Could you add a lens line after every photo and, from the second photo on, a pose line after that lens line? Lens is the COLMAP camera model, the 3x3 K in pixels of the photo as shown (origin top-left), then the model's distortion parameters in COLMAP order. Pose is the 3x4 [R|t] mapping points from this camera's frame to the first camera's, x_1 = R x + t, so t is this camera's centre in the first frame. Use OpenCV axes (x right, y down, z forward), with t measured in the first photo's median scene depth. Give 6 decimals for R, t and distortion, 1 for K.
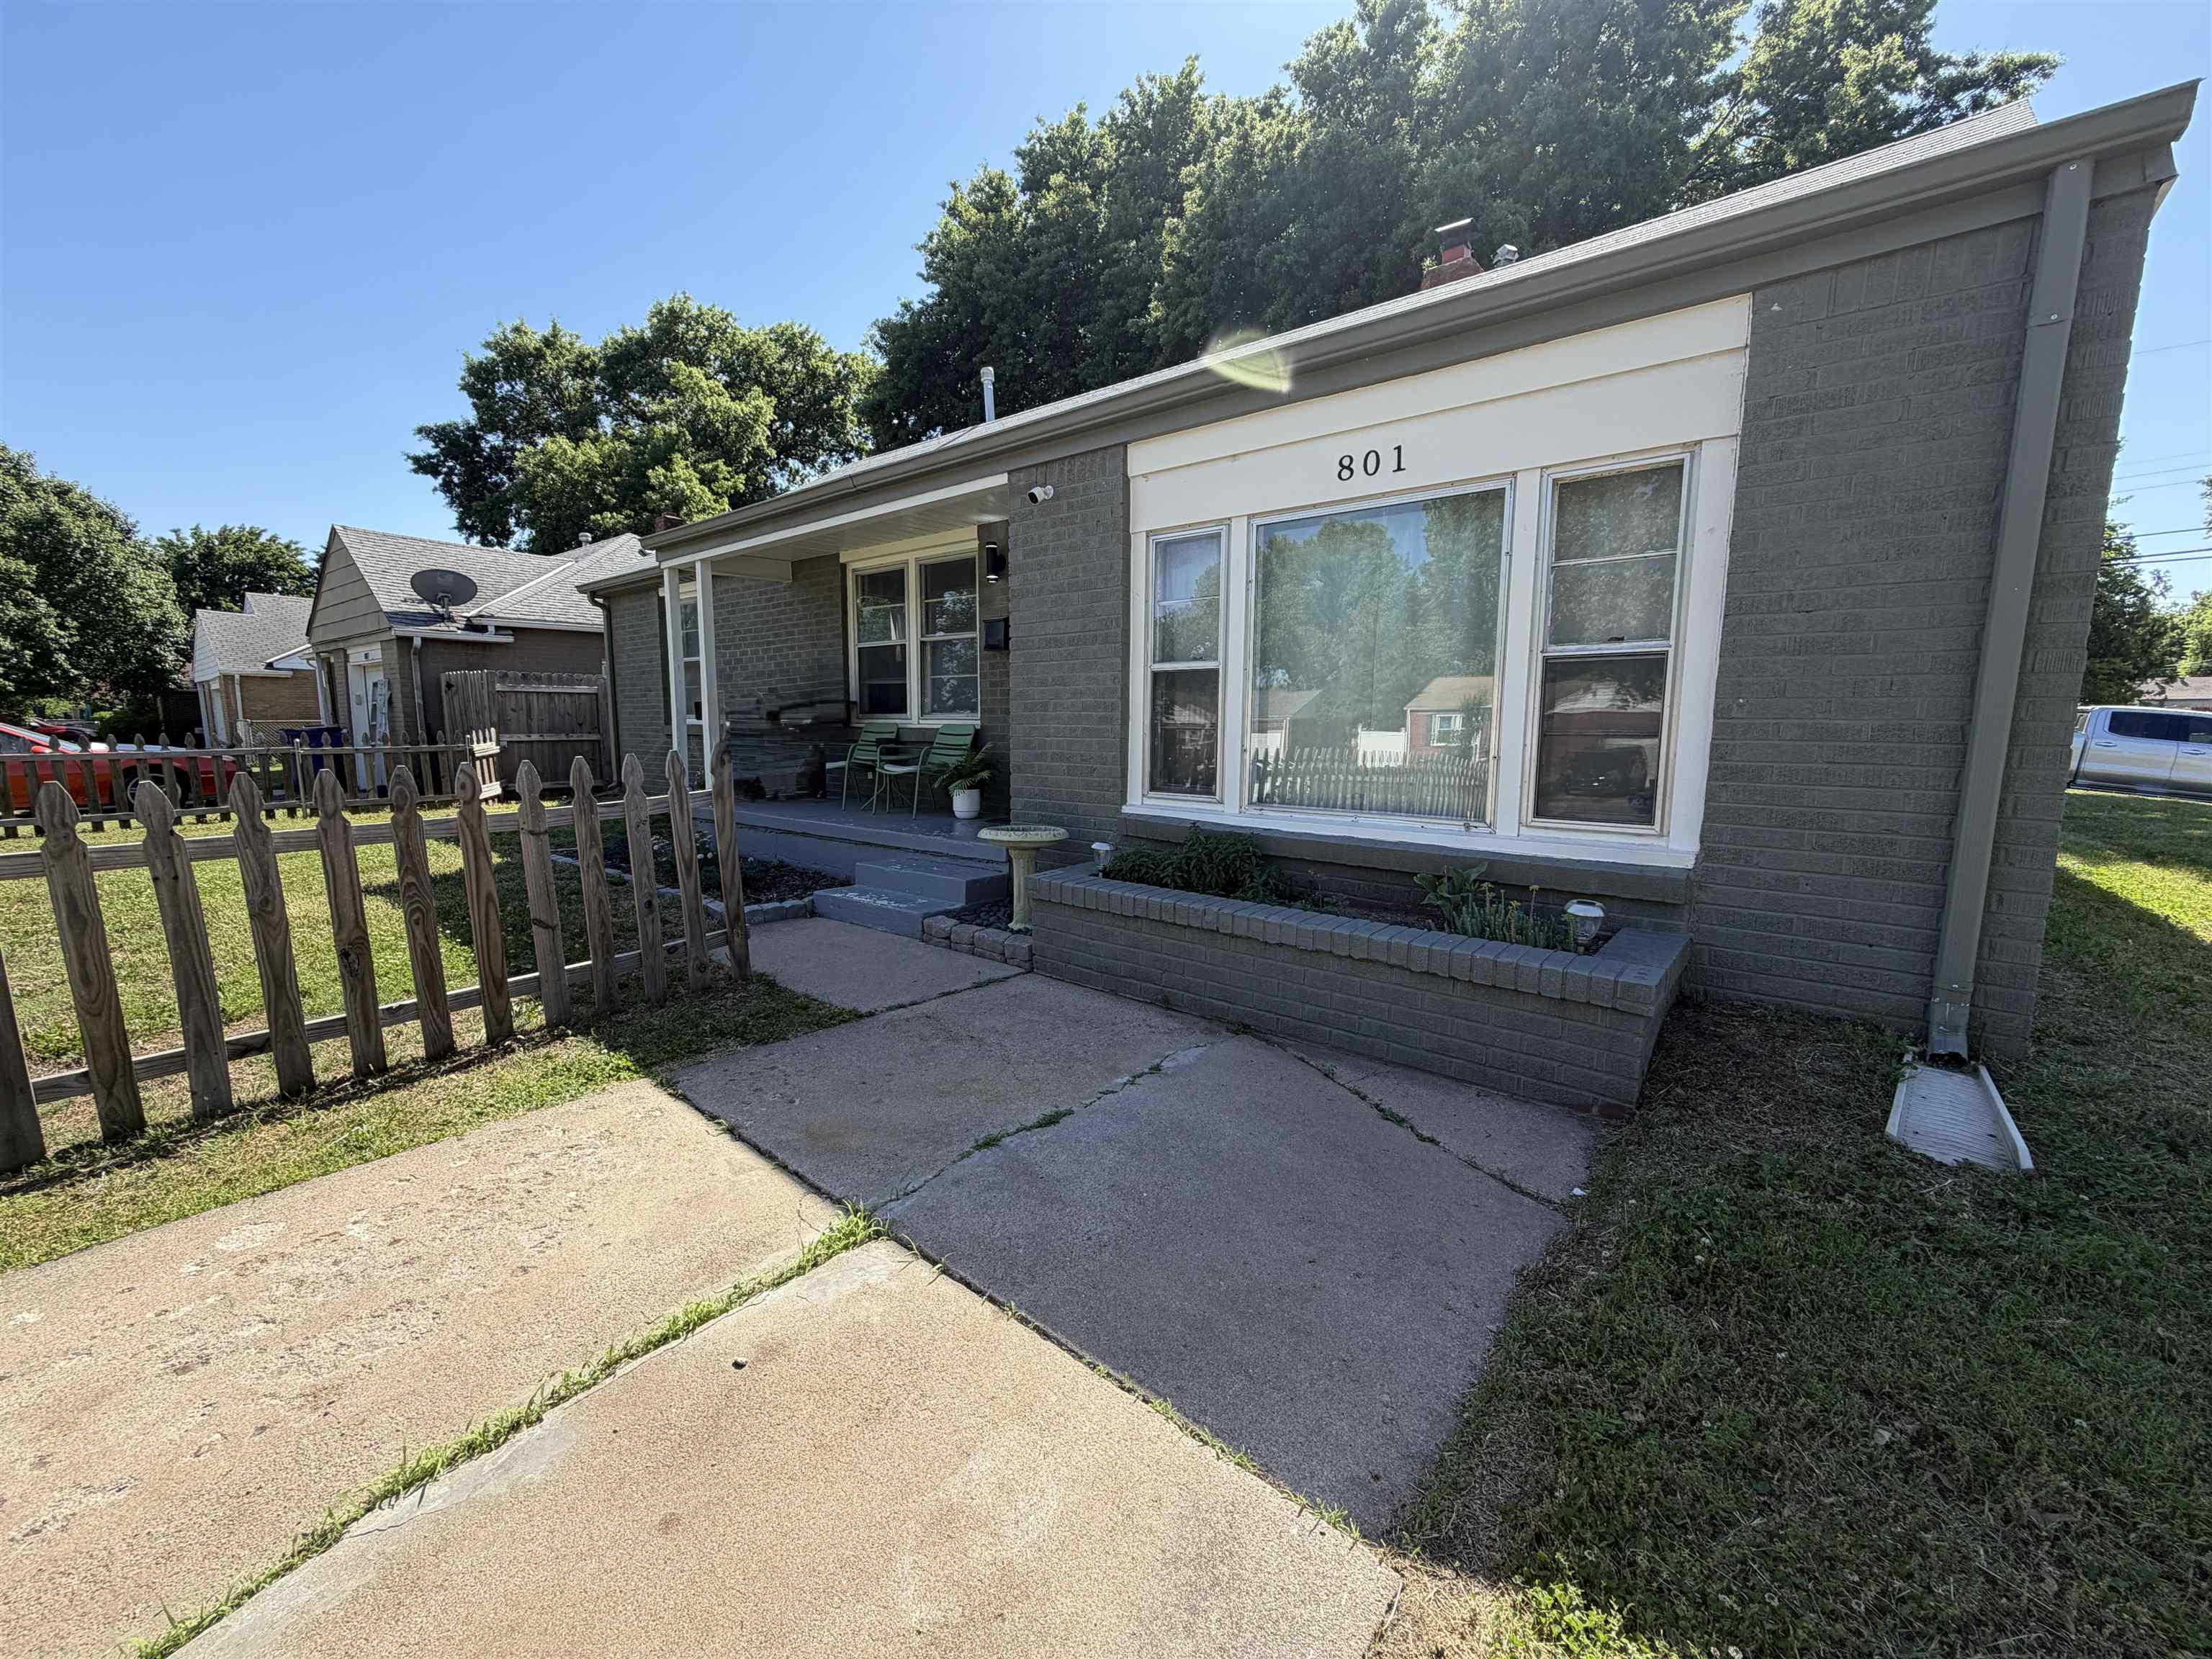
lens RADIAL K [[883.5, 0, 1096.0], [0, 883.5, 828.9], [0, 0, 1]] dist [0.001012, -0.000257]
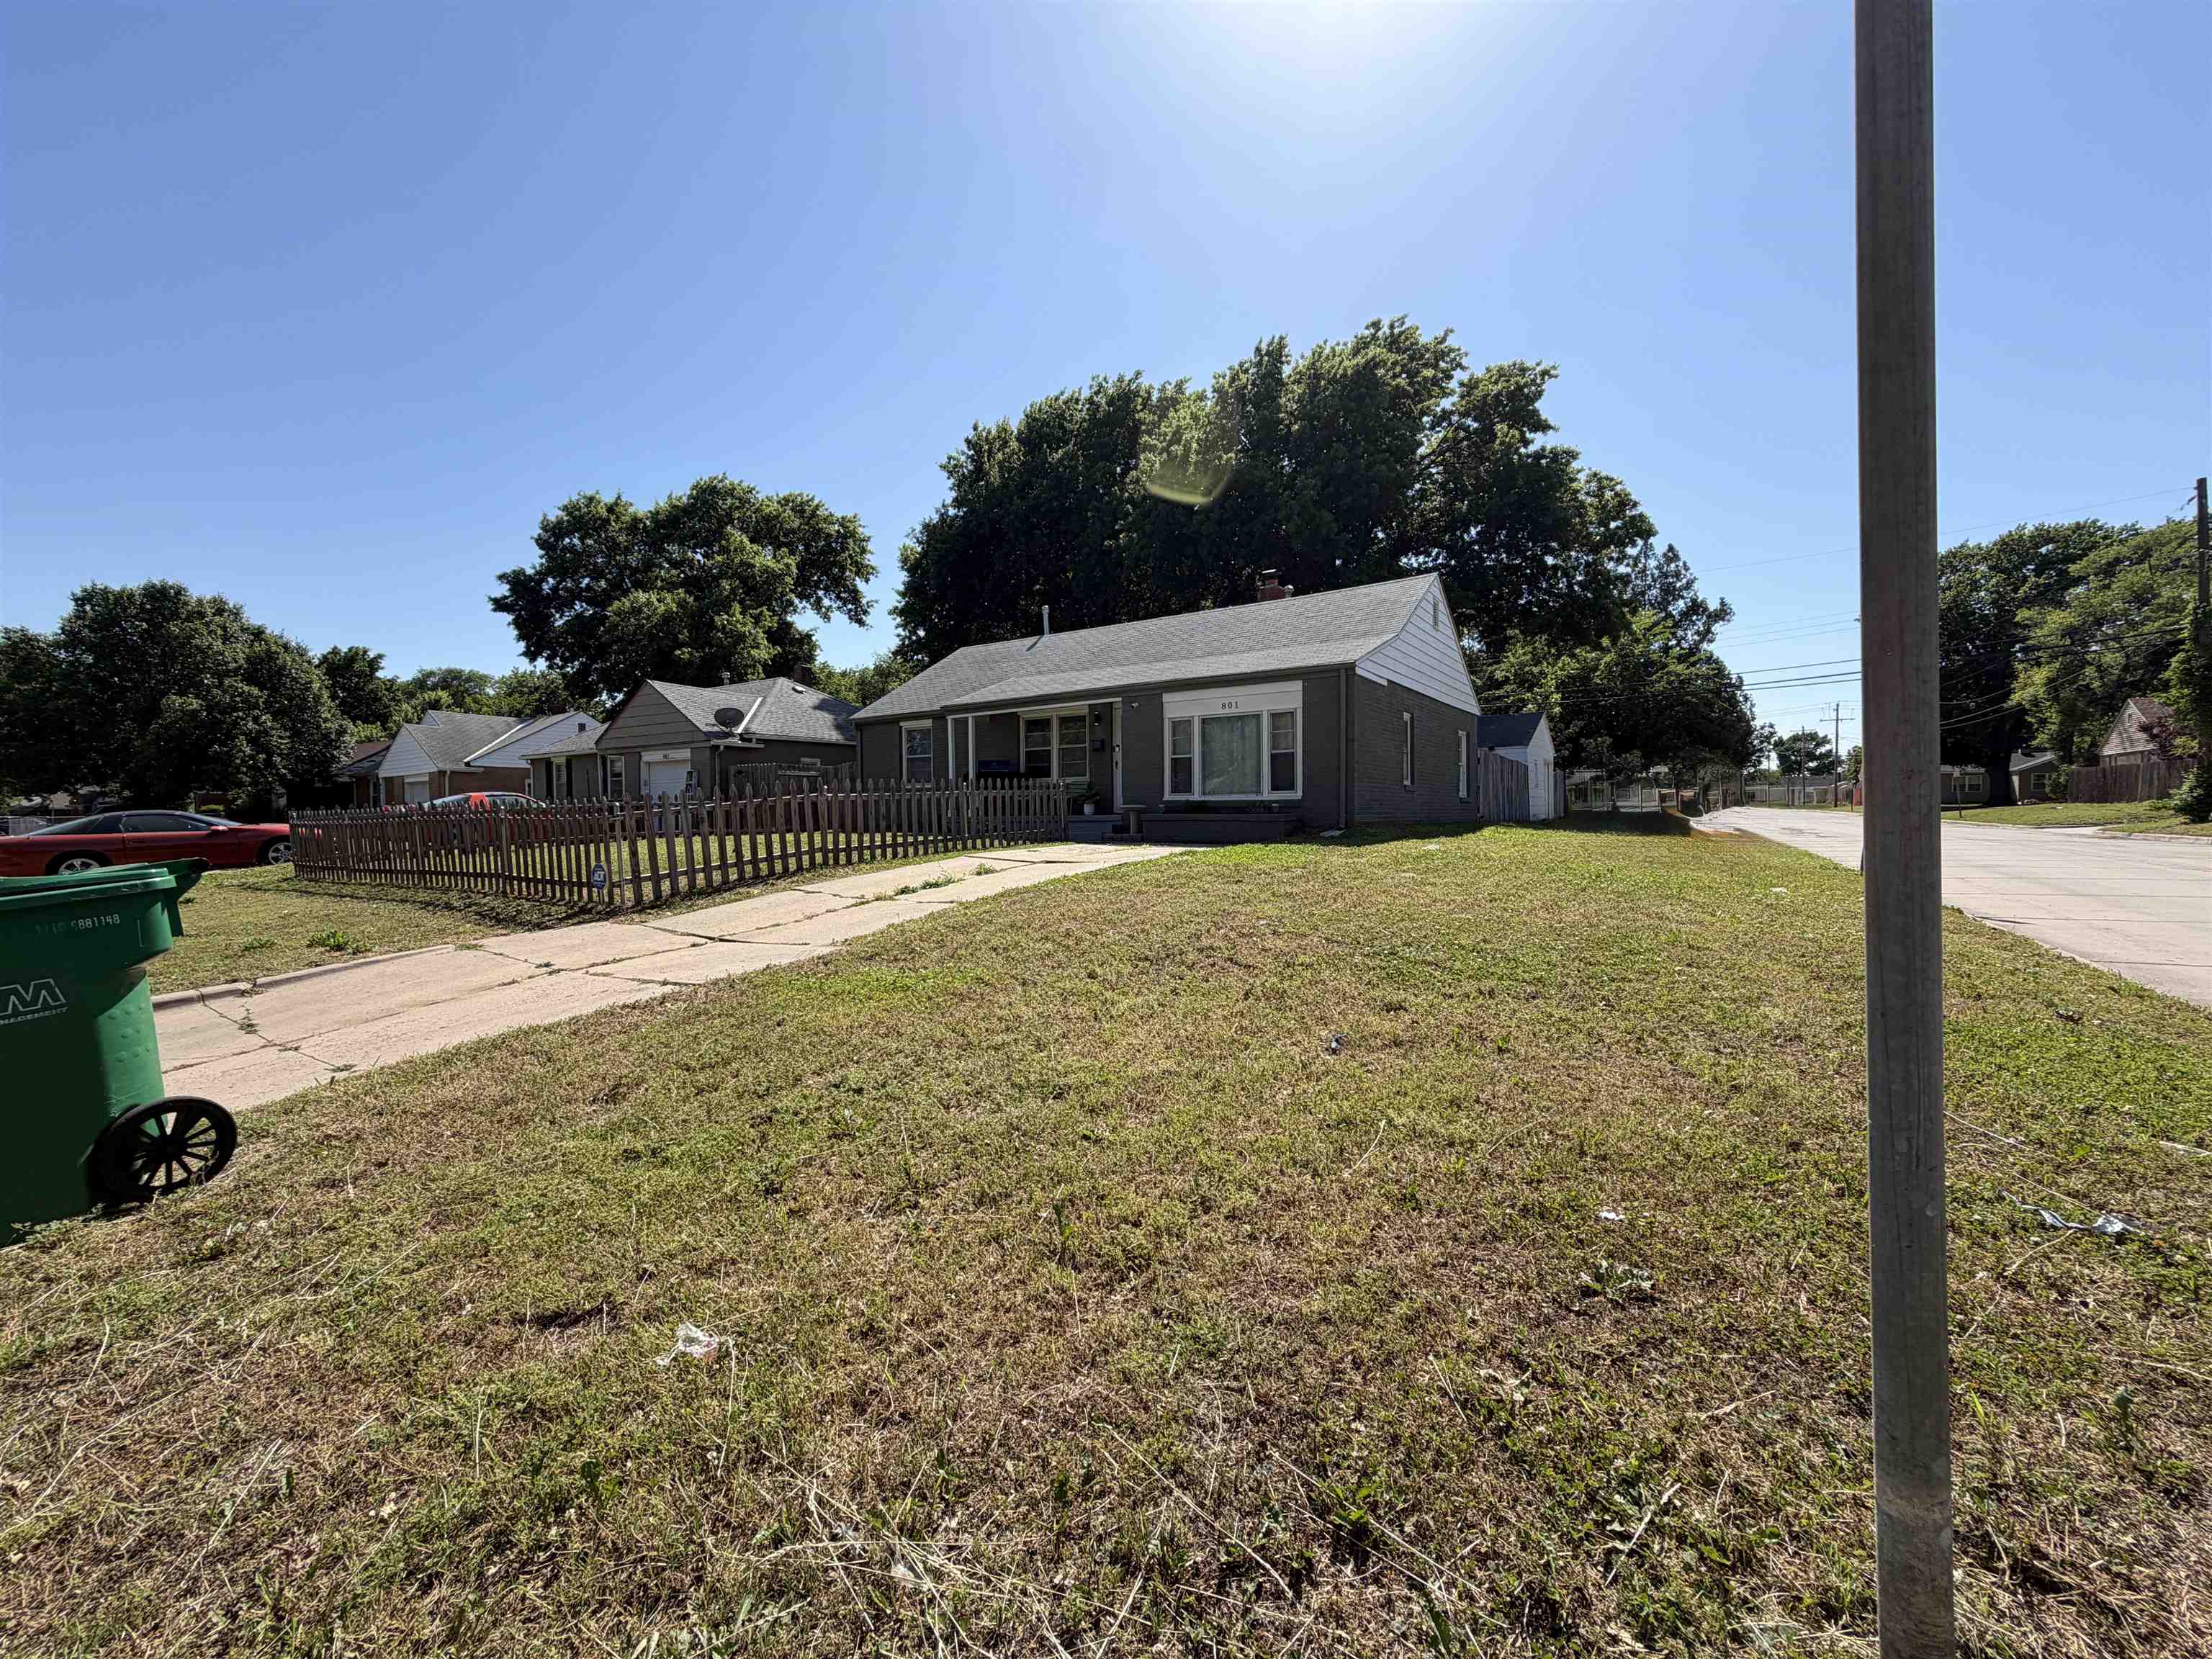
lens RADIAL K [[883.5, 0, 1096.0], [0, 883.5, 828.9], [0, 0, 1]] dist [0.001012, -0.000257]
pose [[0.994930, -0.016915, 0.099139, -0.190418], [0.027186, 0.994291, -0.103184, 0.146644], [-0.096828, 0.105356, 0.989709, -0.775418]]
